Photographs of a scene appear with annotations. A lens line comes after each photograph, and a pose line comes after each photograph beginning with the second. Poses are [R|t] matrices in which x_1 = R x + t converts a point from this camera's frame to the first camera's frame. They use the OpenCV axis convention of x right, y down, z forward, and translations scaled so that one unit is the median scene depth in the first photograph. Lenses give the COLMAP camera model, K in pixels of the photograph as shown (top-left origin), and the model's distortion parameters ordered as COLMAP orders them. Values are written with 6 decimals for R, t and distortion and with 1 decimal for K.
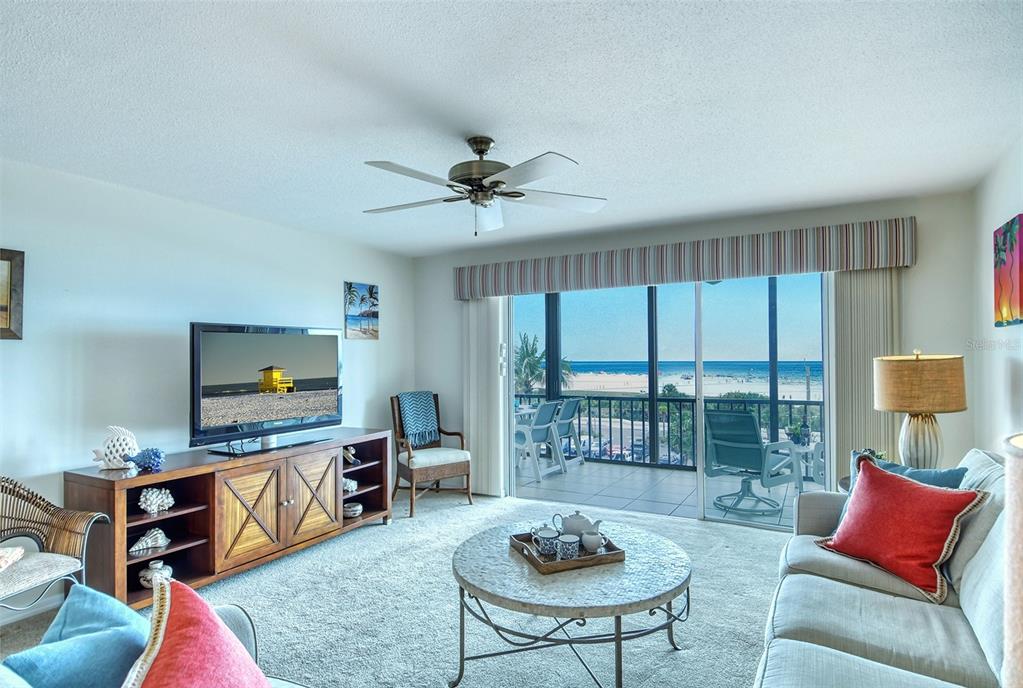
lens RADIAL K [[537.1, 0, 534.6], [0, 537.1, 368.4], [0, 0, 1]] dist [0.033819, -0.022346]
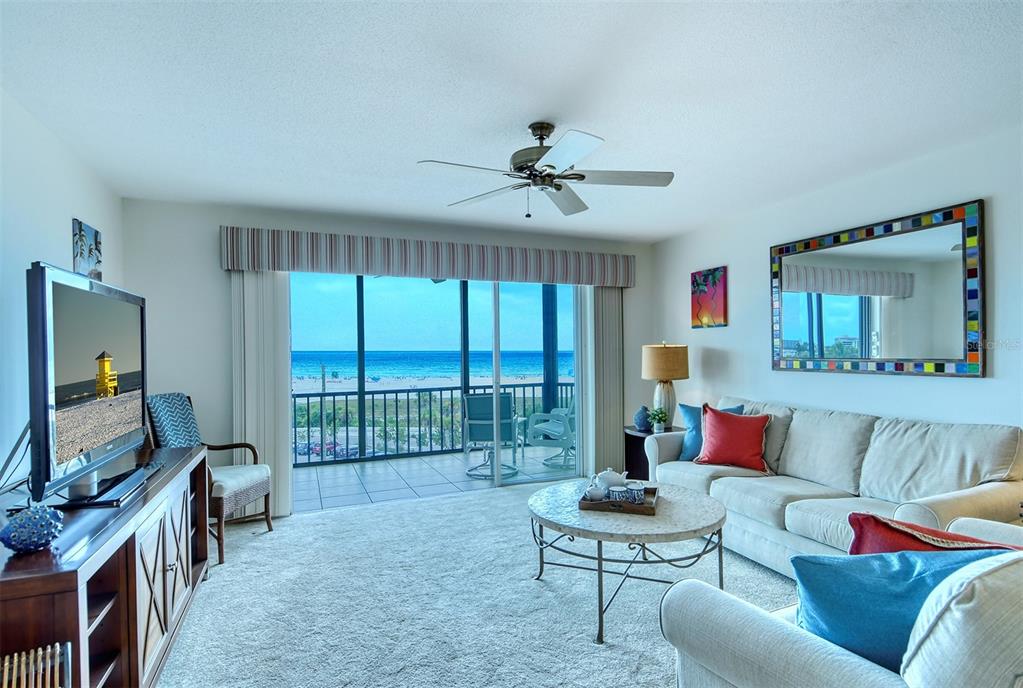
lens RADIAL K [[537.1, 0, 532.1], [0, 537.1, 357.2], [0, 0, 1]] dist [0.033819, -0.022346]
pose [[0.624990, -0.005214, 0.780616, -0.525449], [0.017355, 0.999823, -0.007217, 0.011471], [-0.780440, 0.018058, 0.624970, 0.207892]]
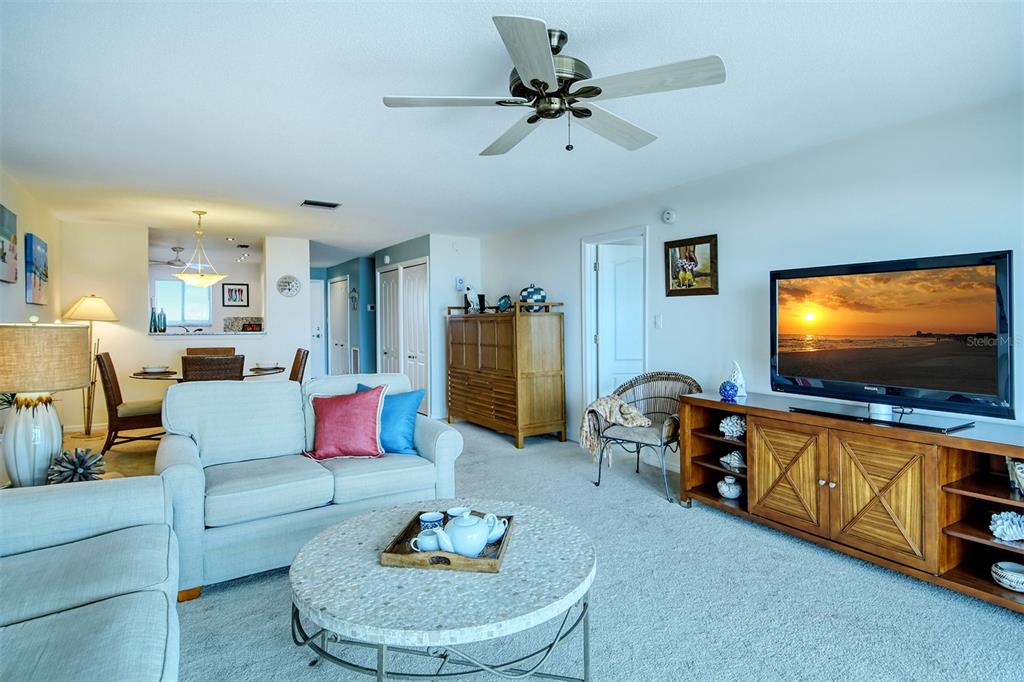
lens RADIAL K [[522.4, 0, 515.6], [0, 522.4, 326.2], [0, 0, 1]] dist [0.017359, -0.006761]
pose [[-0.478973, 0.021939, -0.877555, 0.354778], [-0.007941, 0.999538, 0.029323, -0.005123], [0.877793, 0.021013, -0.478578, 0.739227]]
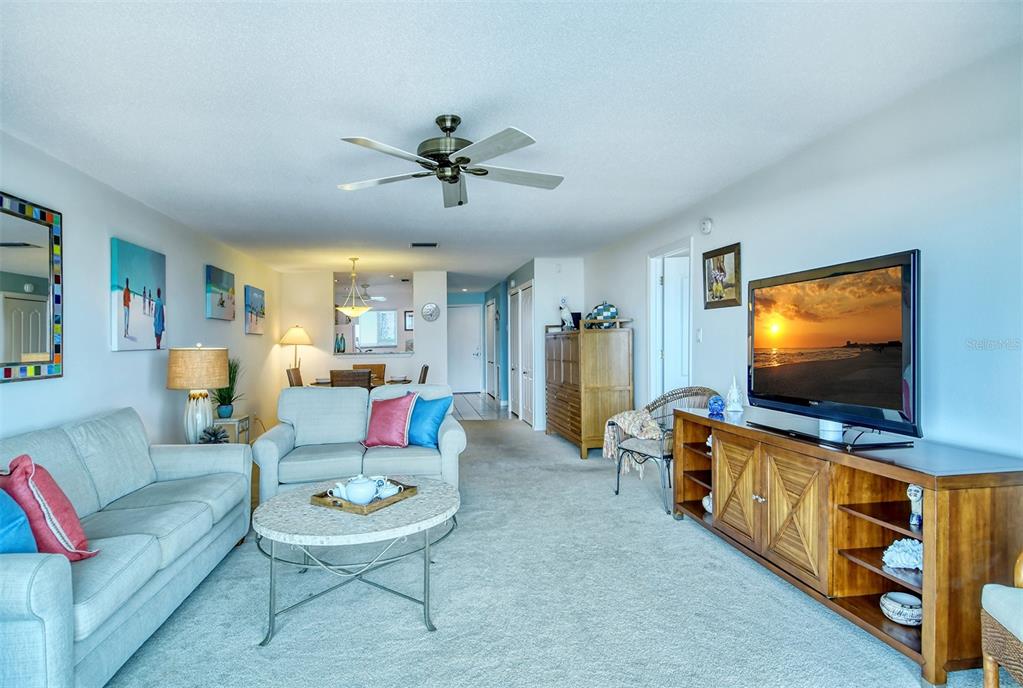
lens RADIAL K [[537.1, 0, 482.0], [0, 537.1, 340.9], [0, 0, 1]] dist [0.033819, -0.022346]
pose [[-0.807245, 0.031729, -0.589363, 0.266677], [0.024416, 0.999494, 0.020367, -0.006518], [0.589711, 0.002052, -0.807611, 1.057217]]
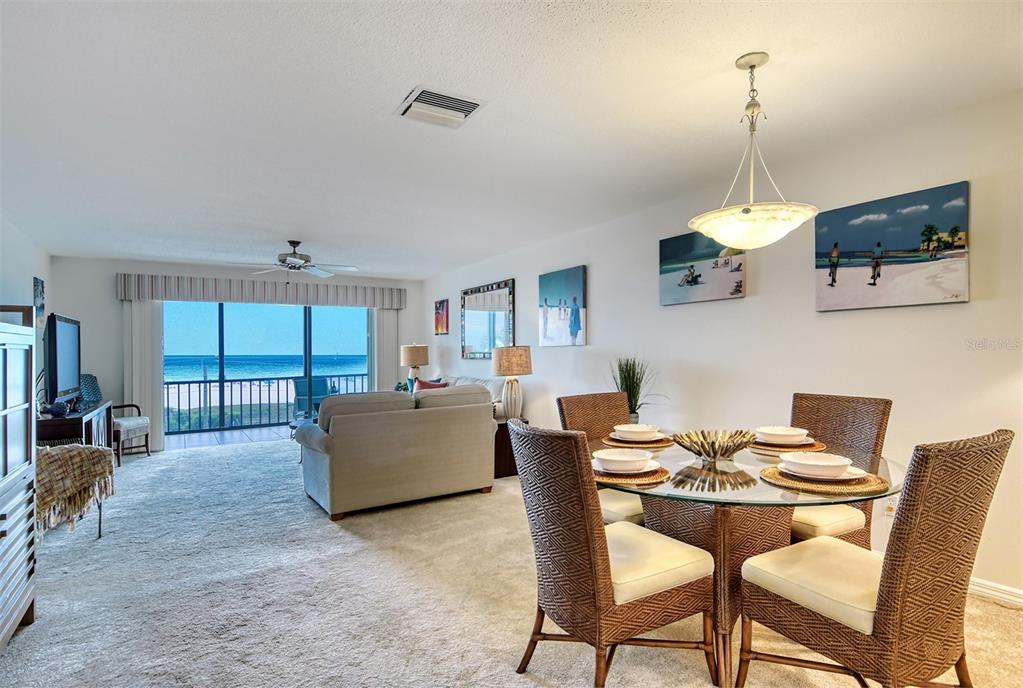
lens RADIAL K [[537.1, 0, 534.6], [0, 537.1, 350.7], [0, 0, 1]] dist [0.033819, -0.022346]
pose [[0.481203, 0.005139, 0.876594, -0.879264], [0.023960, 0.999532, -0.019012, 0.044511], [-0.876282, 0.030152, 0.480854, -0.505423]]
